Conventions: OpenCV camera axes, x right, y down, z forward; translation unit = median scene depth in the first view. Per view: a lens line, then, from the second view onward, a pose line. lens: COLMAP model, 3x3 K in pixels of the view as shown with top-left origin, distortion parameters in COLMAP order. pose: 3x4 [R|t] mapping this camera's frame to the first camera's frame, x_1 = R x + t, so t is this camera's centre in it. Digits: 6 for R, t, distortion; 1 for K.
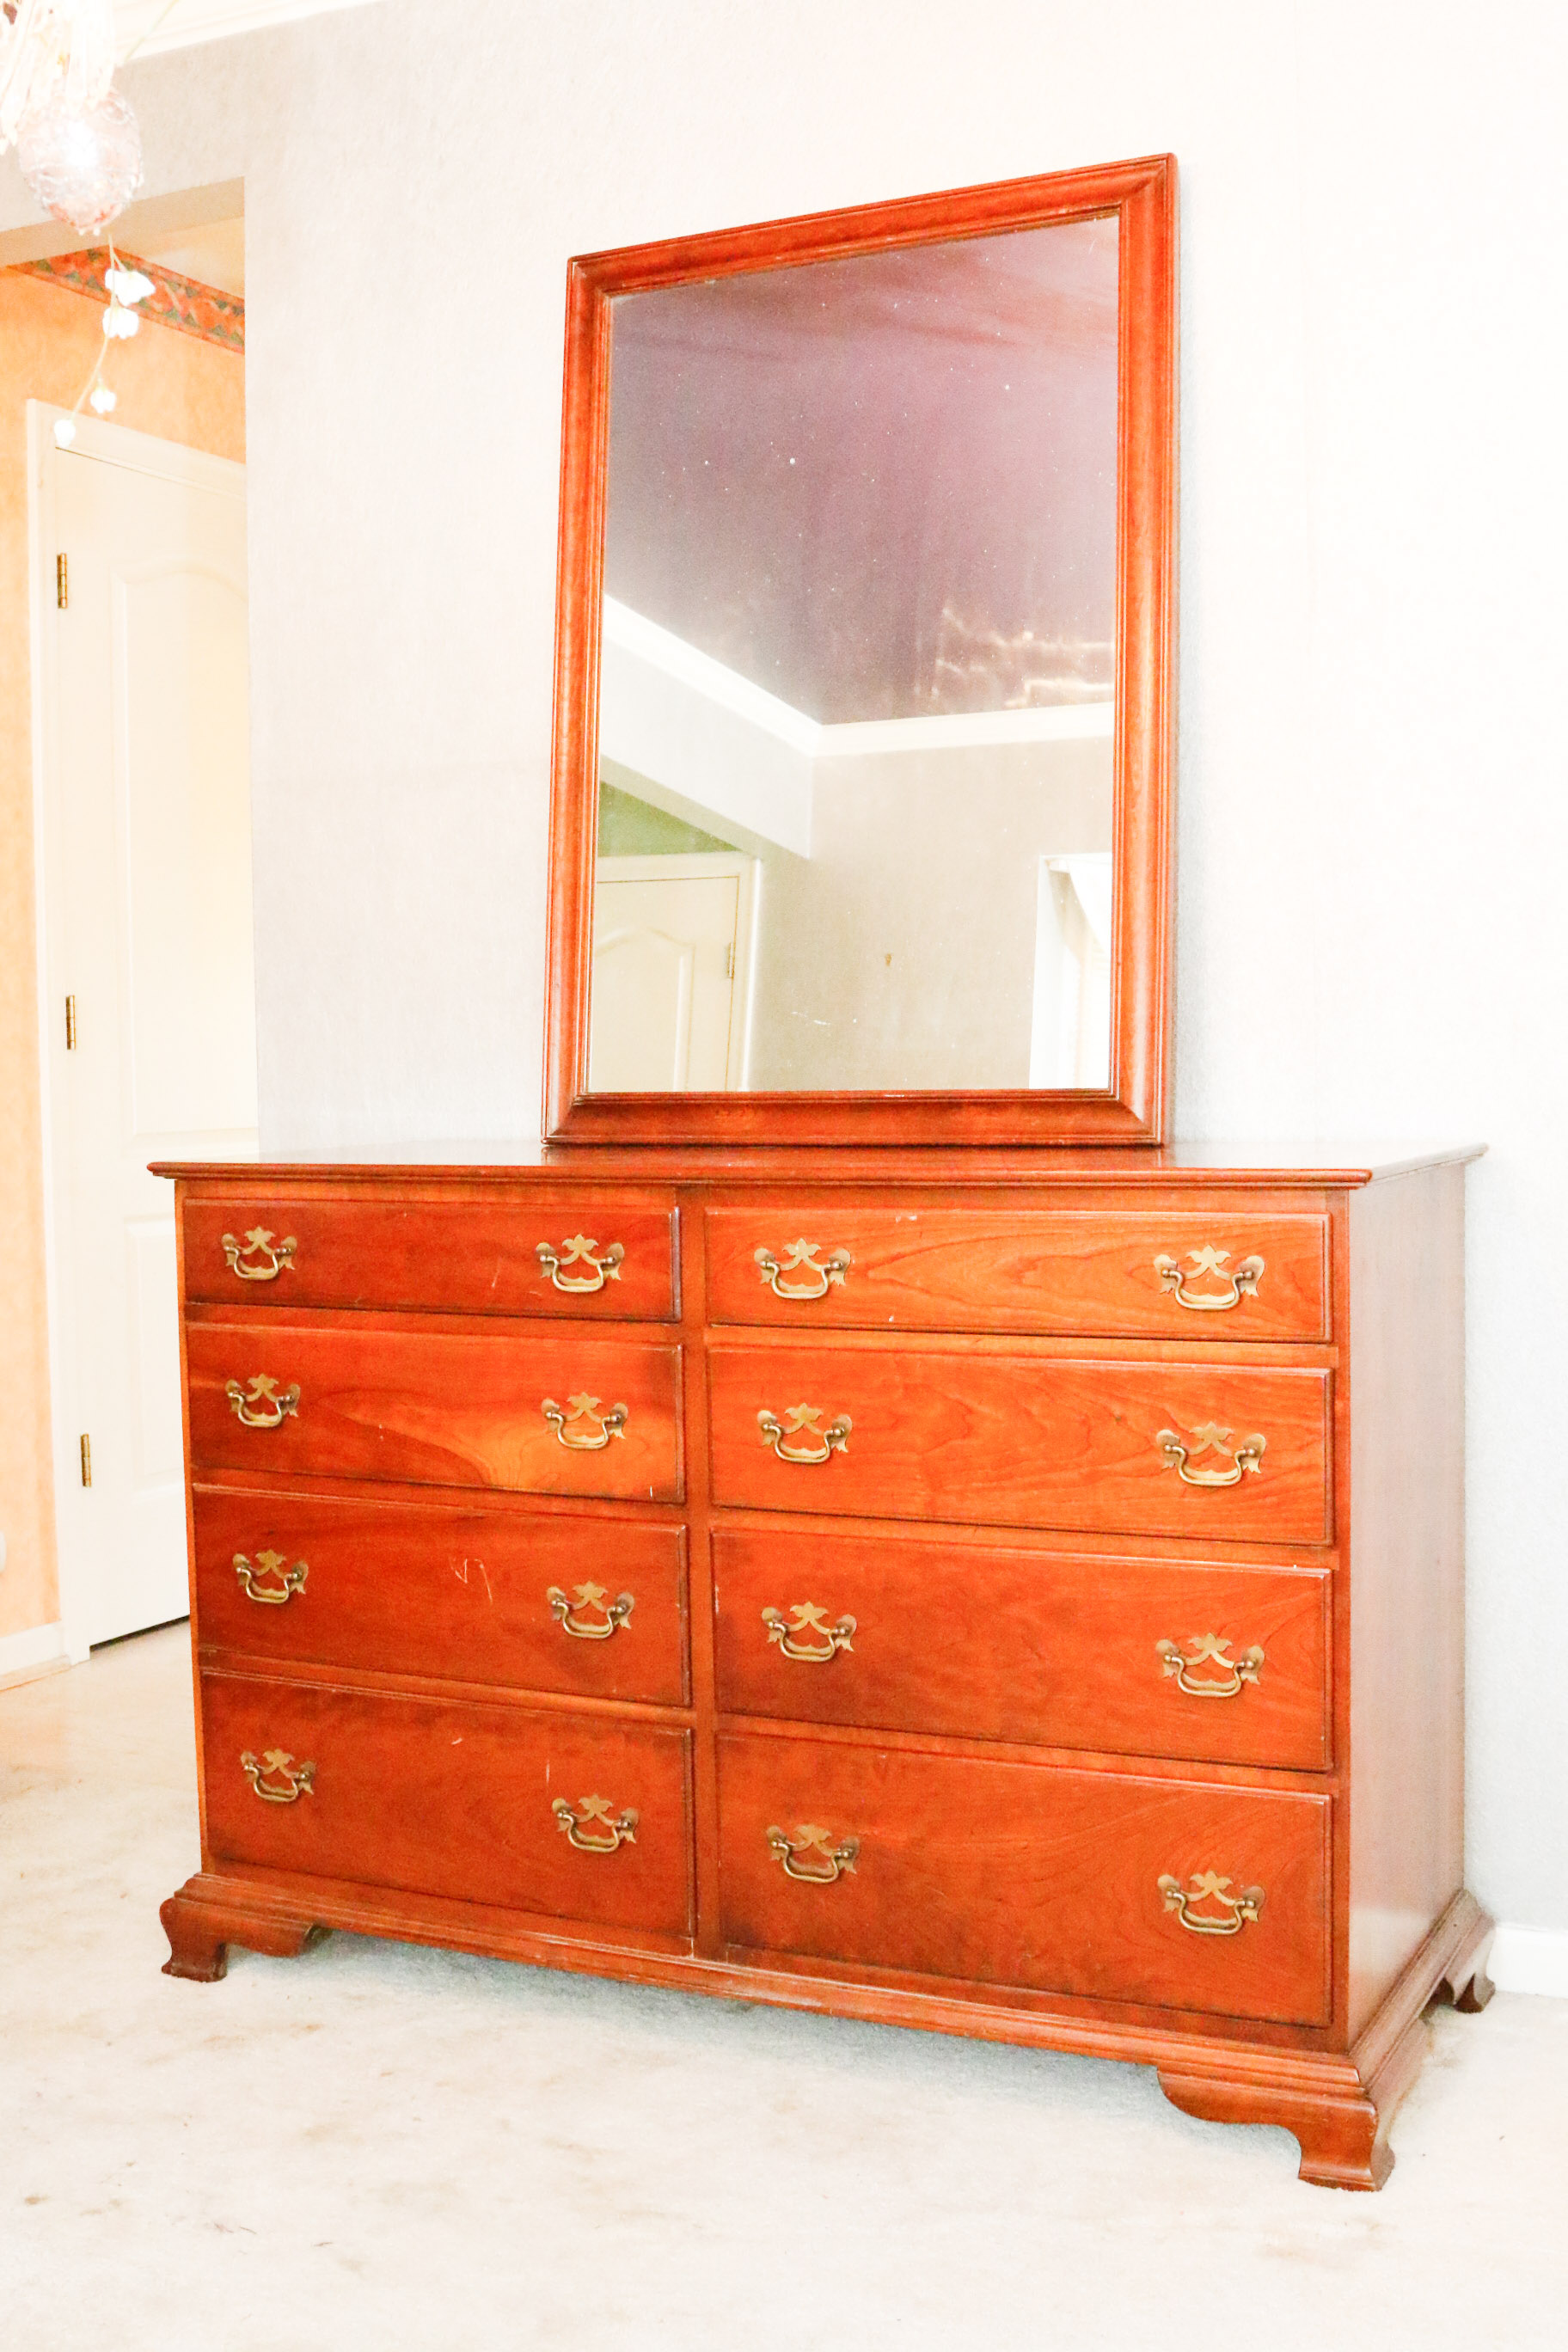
lens RADIAL K [[2617.8, 0, 820.3], [0, 2617.8, 1126.3], [0, 0, 1]] dist [-0.100570, 0.000000]
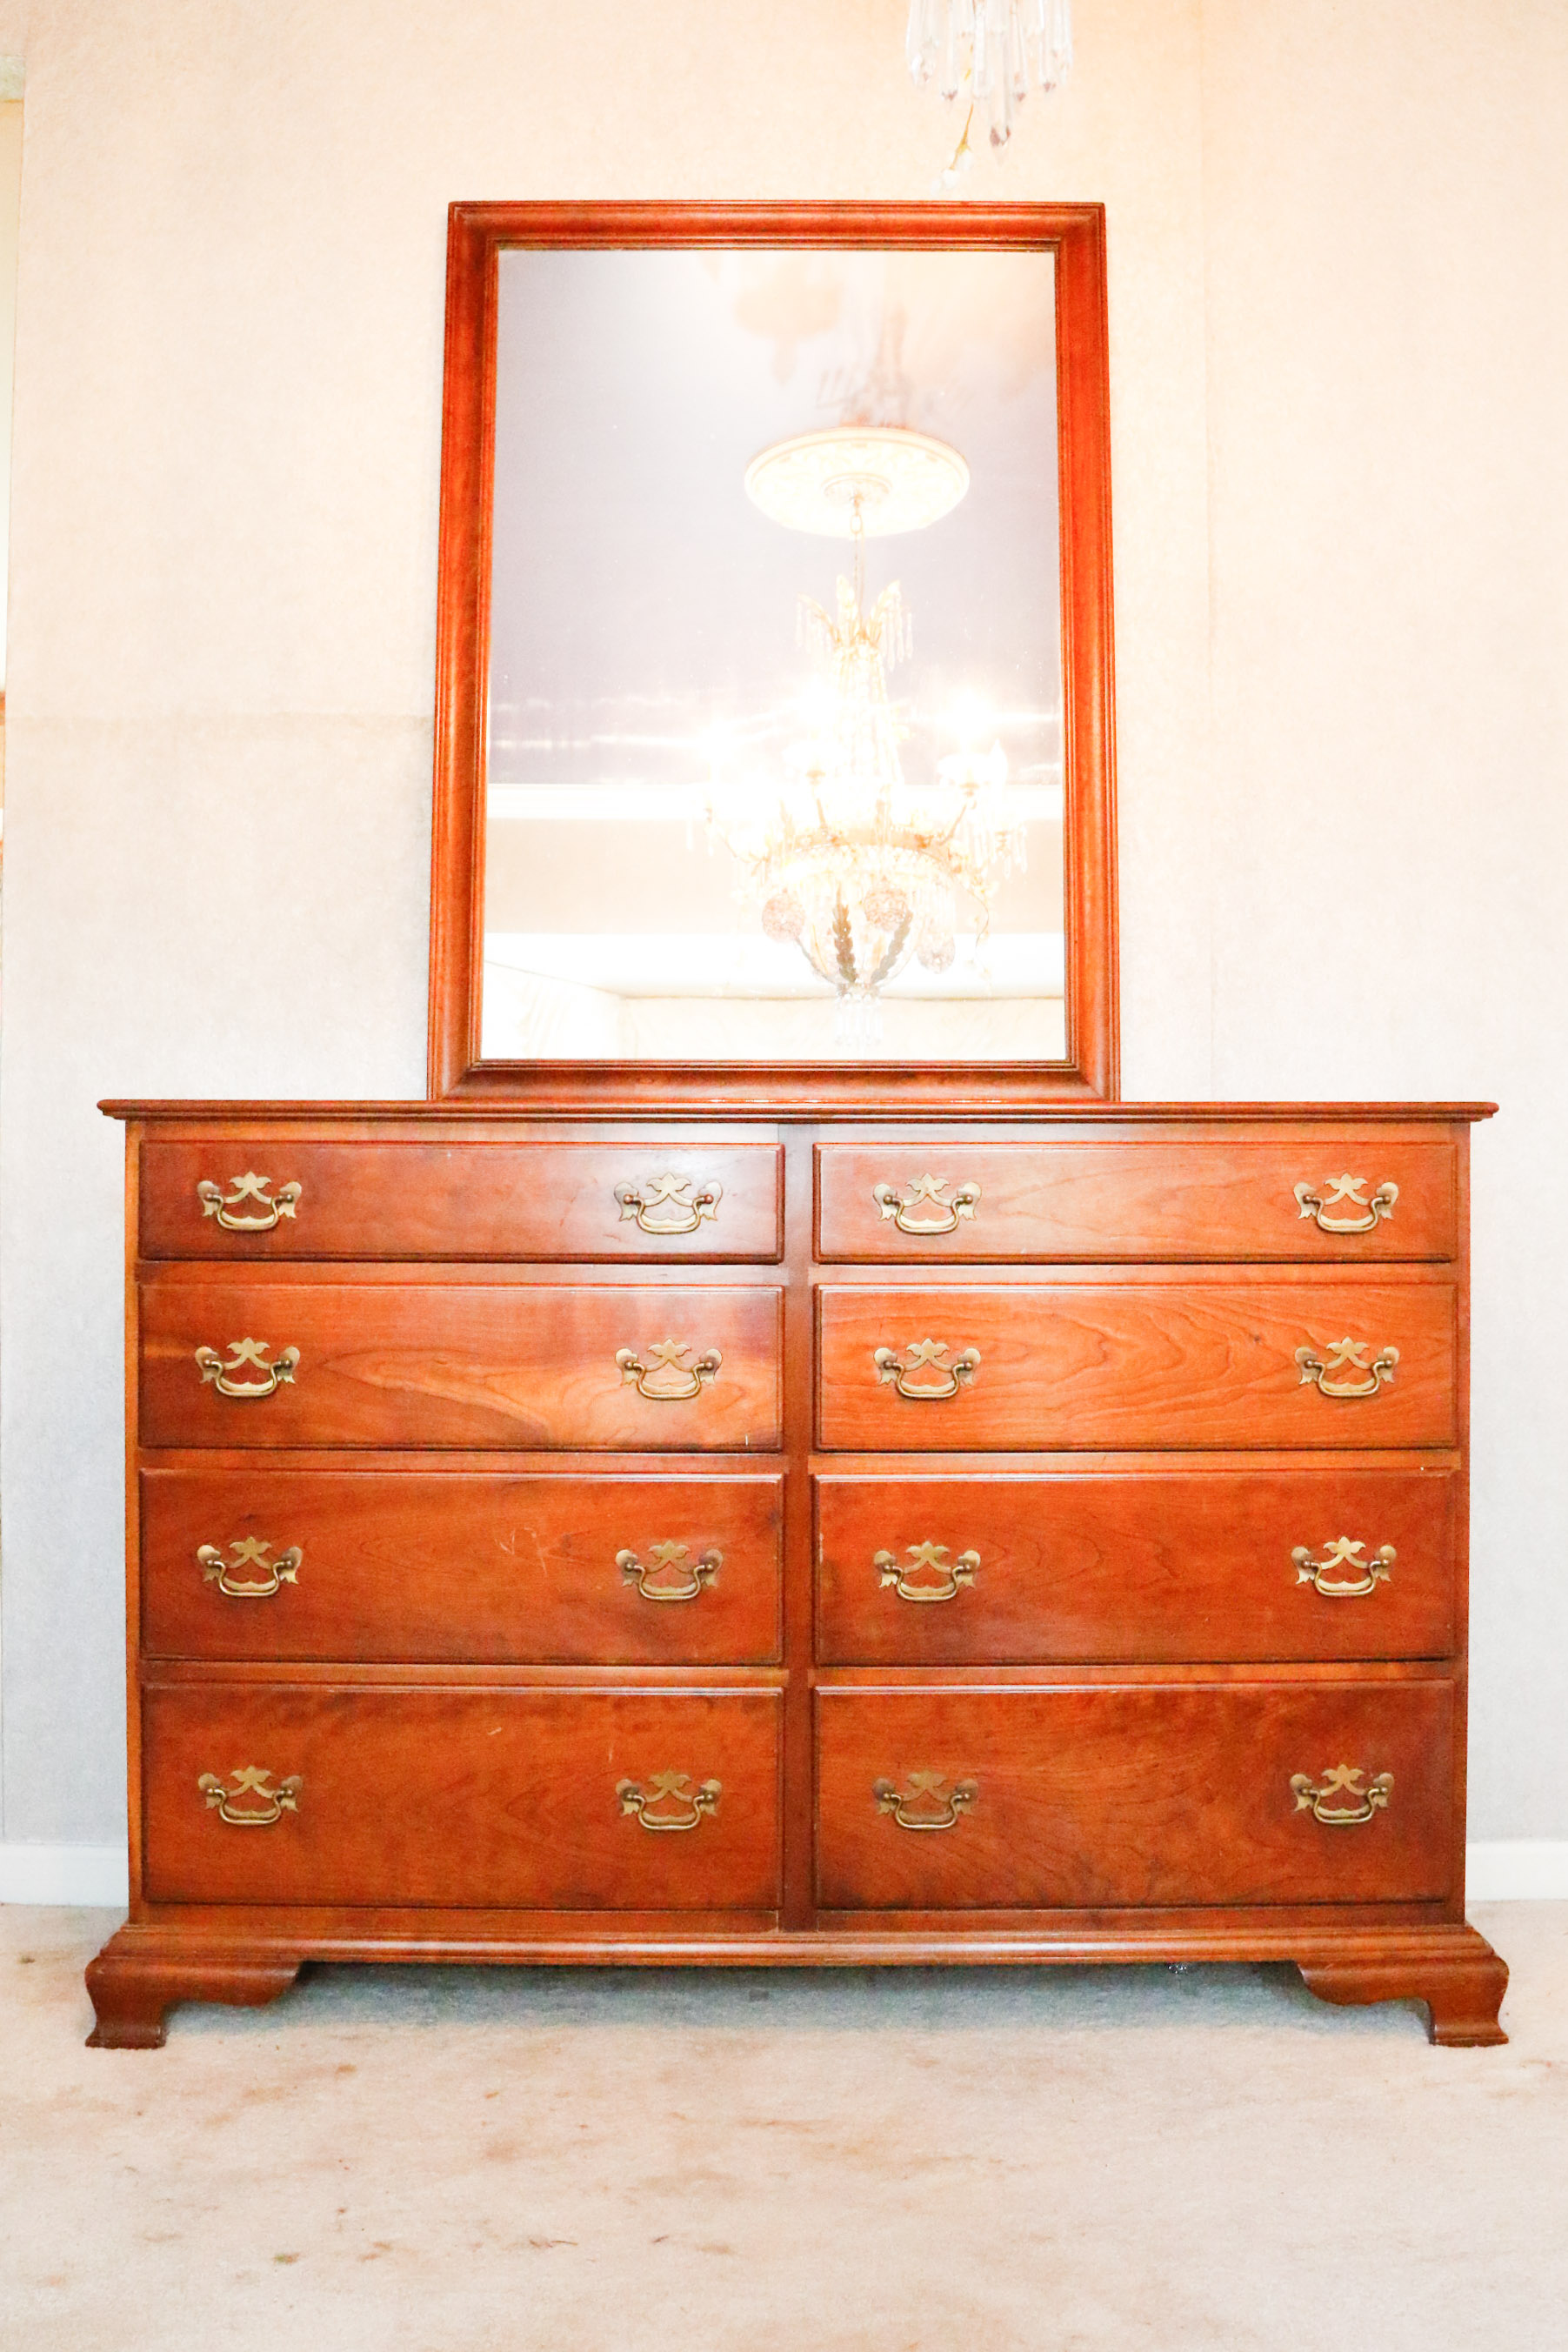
lens RADIAL K [[2617.5, 0, 691.9], [0, 2617.5, 1112.1], [0, 0, 1]] dist [-0.100570, 0.000000]
pose [[0.893806, 0.037737, 0.446863, -0.517769], [-0.002814, 0.996905, -0.078559, 0.094958], [-0.448445, 0.068959, 0.891146, 0.141588]]
